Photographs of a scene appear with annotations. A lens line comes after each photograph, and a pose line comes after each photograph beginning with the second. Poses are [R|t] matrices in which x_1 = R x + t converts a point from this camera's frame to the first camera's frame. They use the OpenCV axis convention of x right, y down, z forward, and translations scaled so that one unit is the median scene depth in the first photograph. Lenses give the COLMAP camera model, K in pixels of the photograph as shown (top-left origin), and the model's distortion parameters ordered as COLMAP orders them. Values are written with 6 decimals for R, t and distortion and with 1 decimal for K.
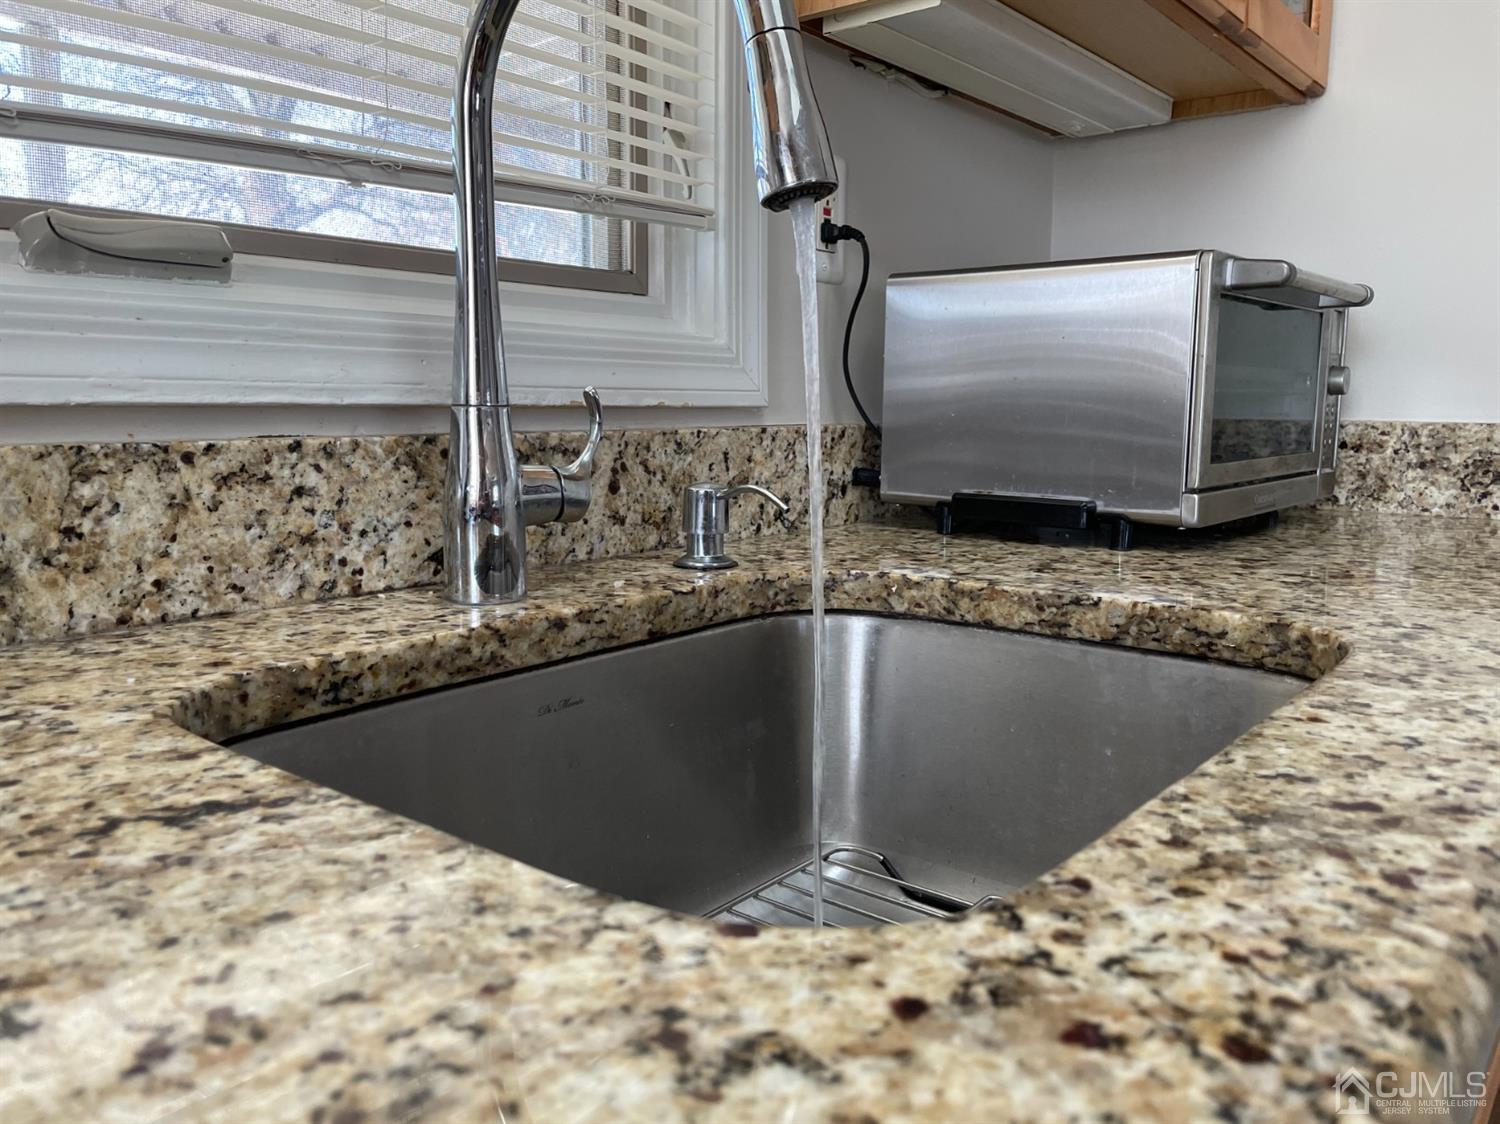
lens RADIAL K [[1137.1, 0, 750.9], [0, 1137.1, 550.9], [0, 0, 1]] dist [0.095768, -0.126787]
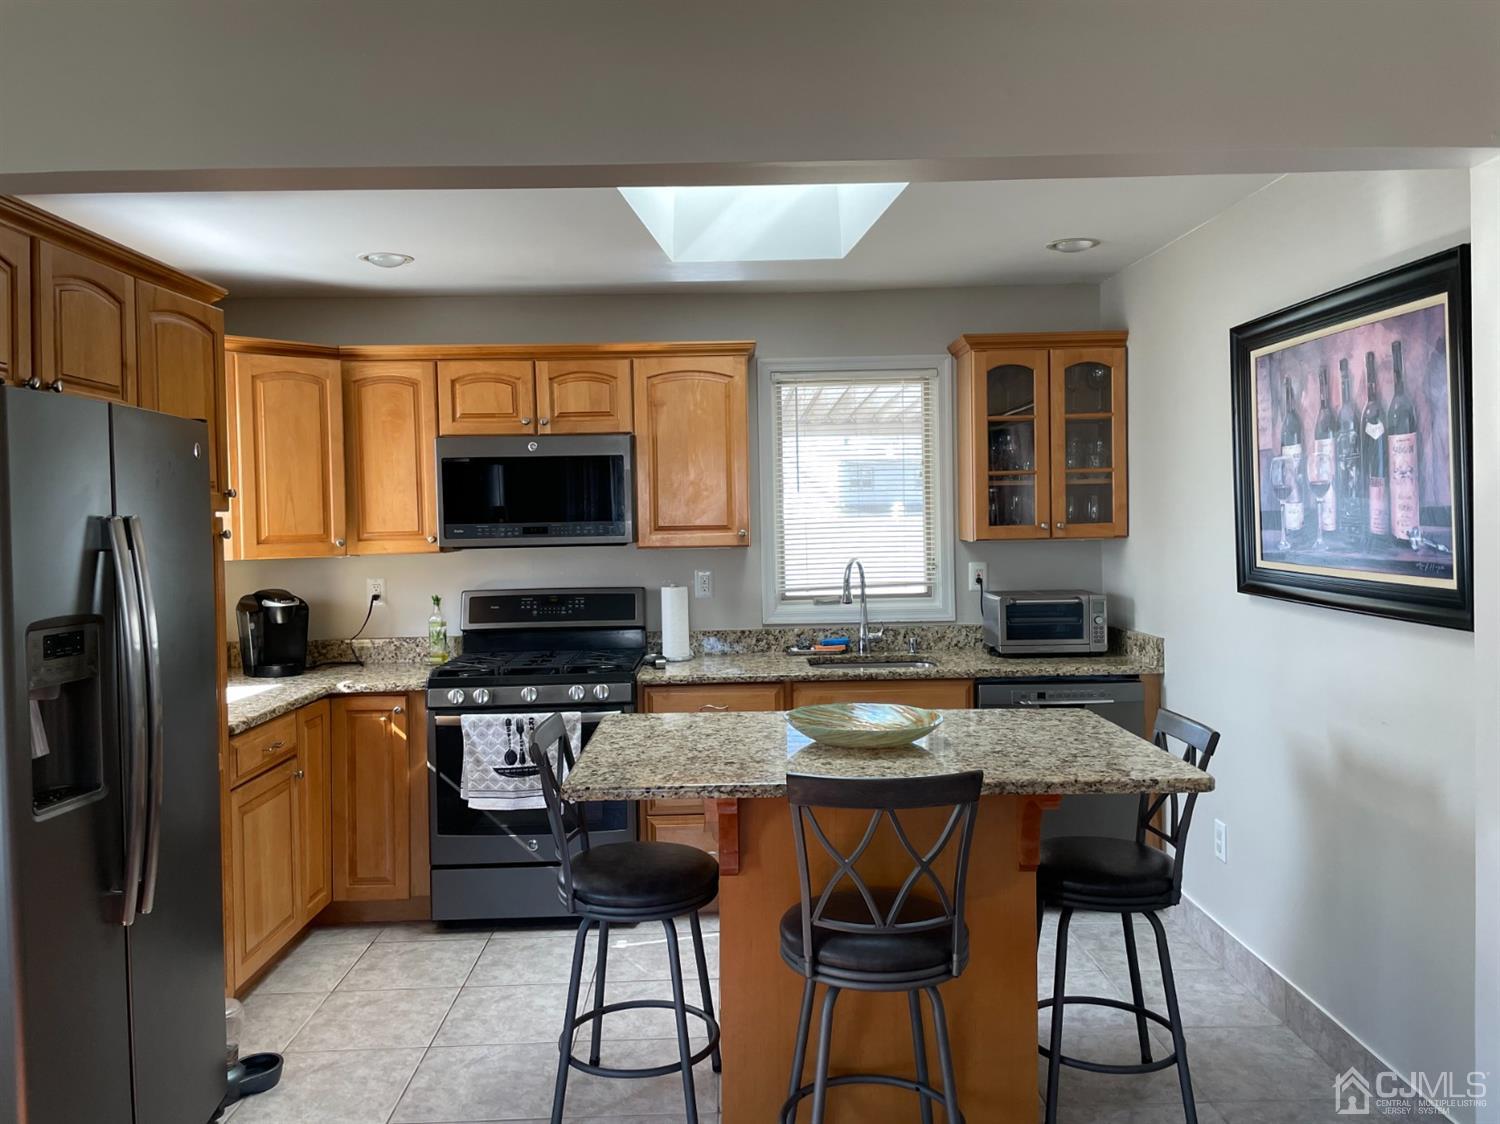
lens RADIAL K [[1137.1, 0, 750.9], [0, 1137.1, 550.9], [0, 0, 1]] dist [0.095768, -0.126787]
pose [[0.649435, 0.004925, -0.760401, 4.596011], [-0.078231, 0.995106, -0.060370, -0.104592], [0.756382, 0.098693, 0.646642, -4.017102]]
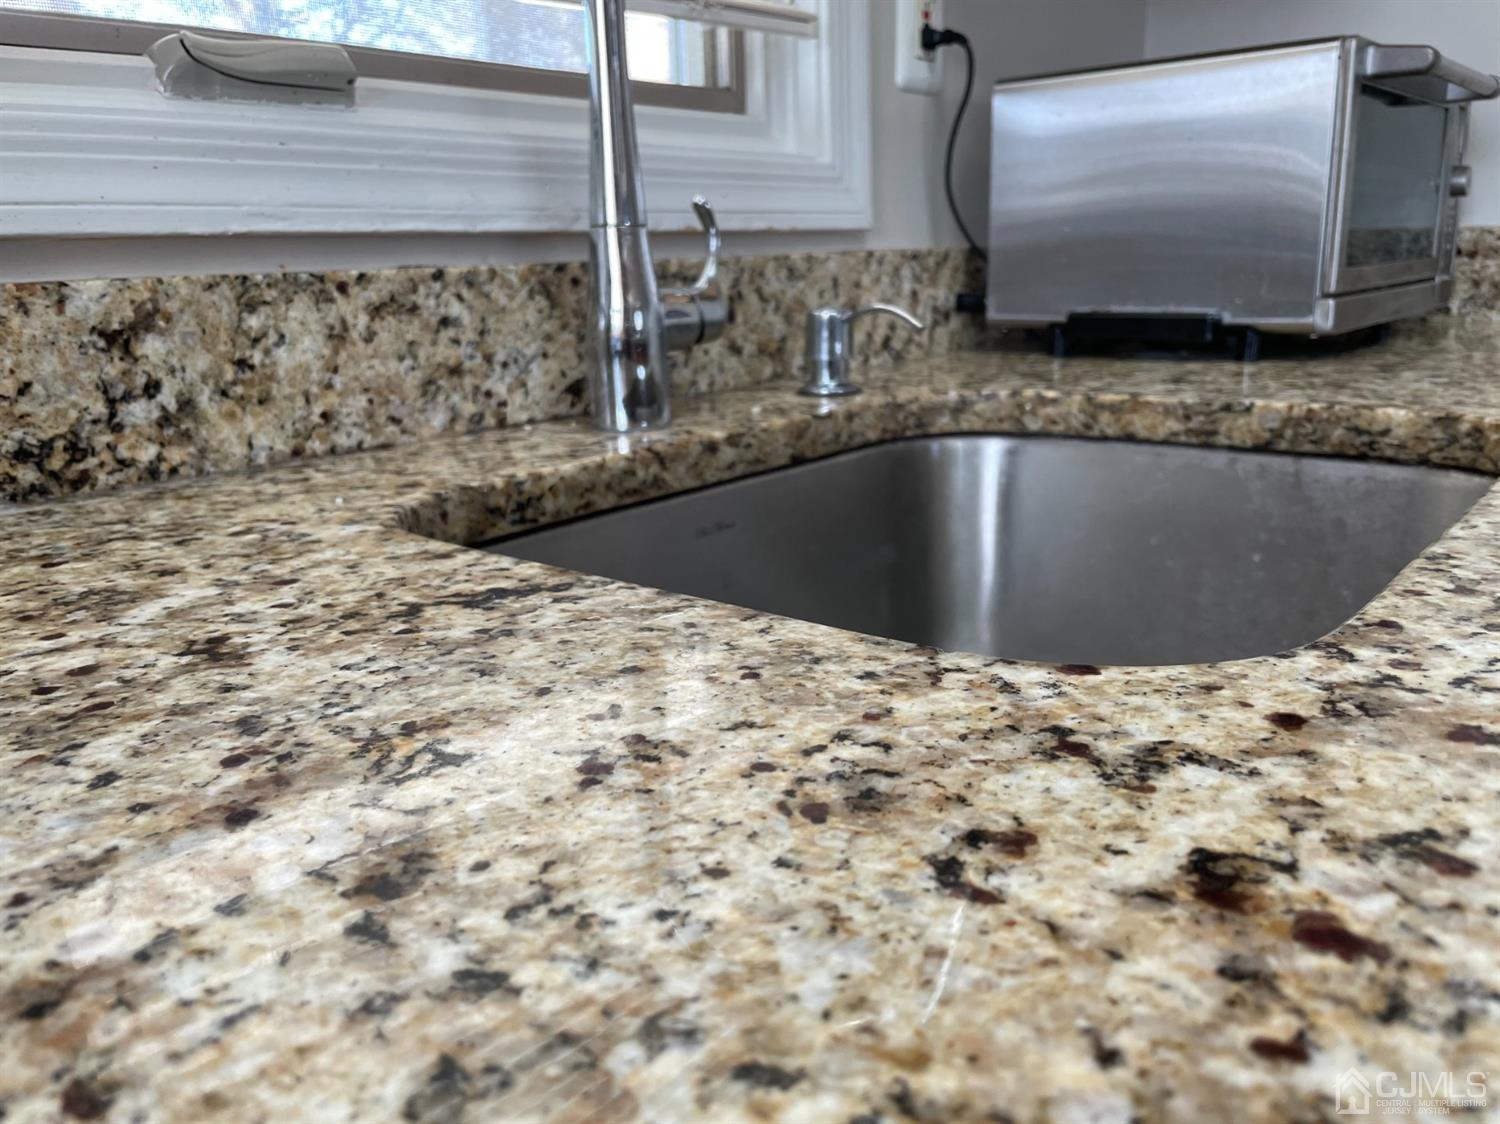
lens RADIAL K [[1144.5, 0, 750.0], [0, 1144.5, 562.0], [0, 0, 1]] dist [0.096640, -0.149039]
pose [[0.999099, -0.032489, -0.027307, -0.112068], [0.035732, 0.991109, 0.128167, 0.036704], [0.022900, -0.129027, 0.991377, -0.011471]]
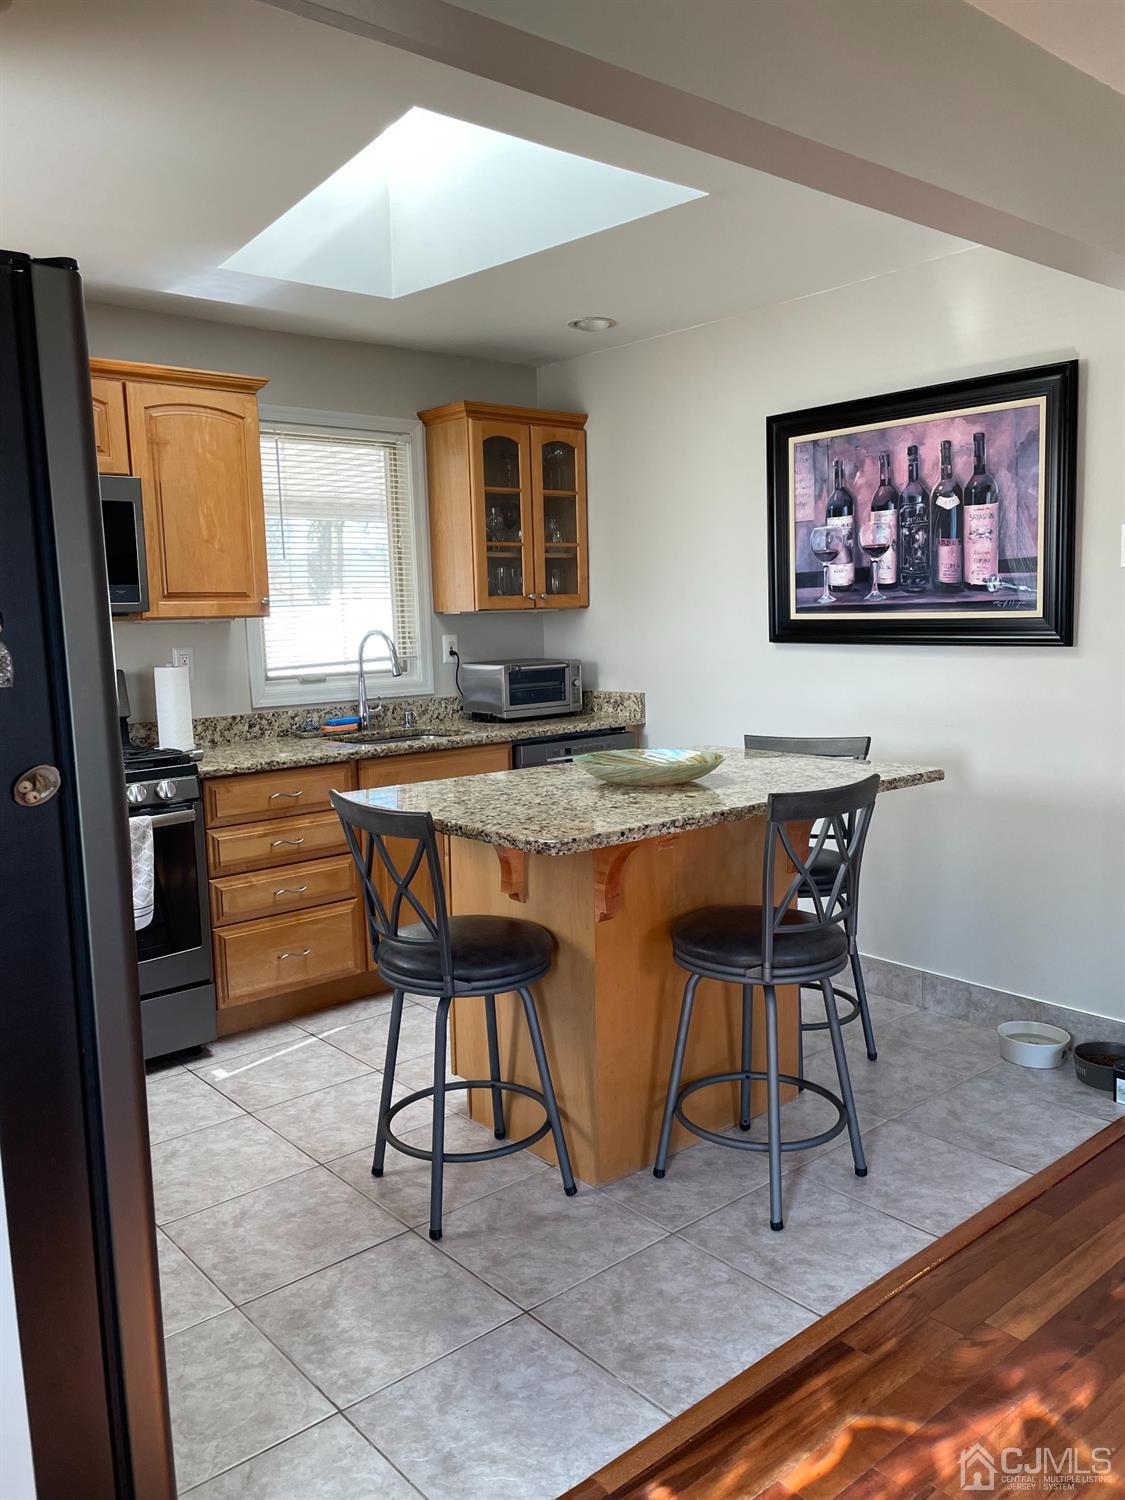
lens RADIAL K [[1141.8, 0, 562.5], [0, 1141.8, 750.0], [0, 0, 1]] dist [0.097893, -0.113566]
pose [[0.984526, -0.012219, -0.174814, 2.060581], [0.010486, 0.999886, -0.010833, 0.238492], [0.174927, 0.008833, 0.984542, -5.320461]]
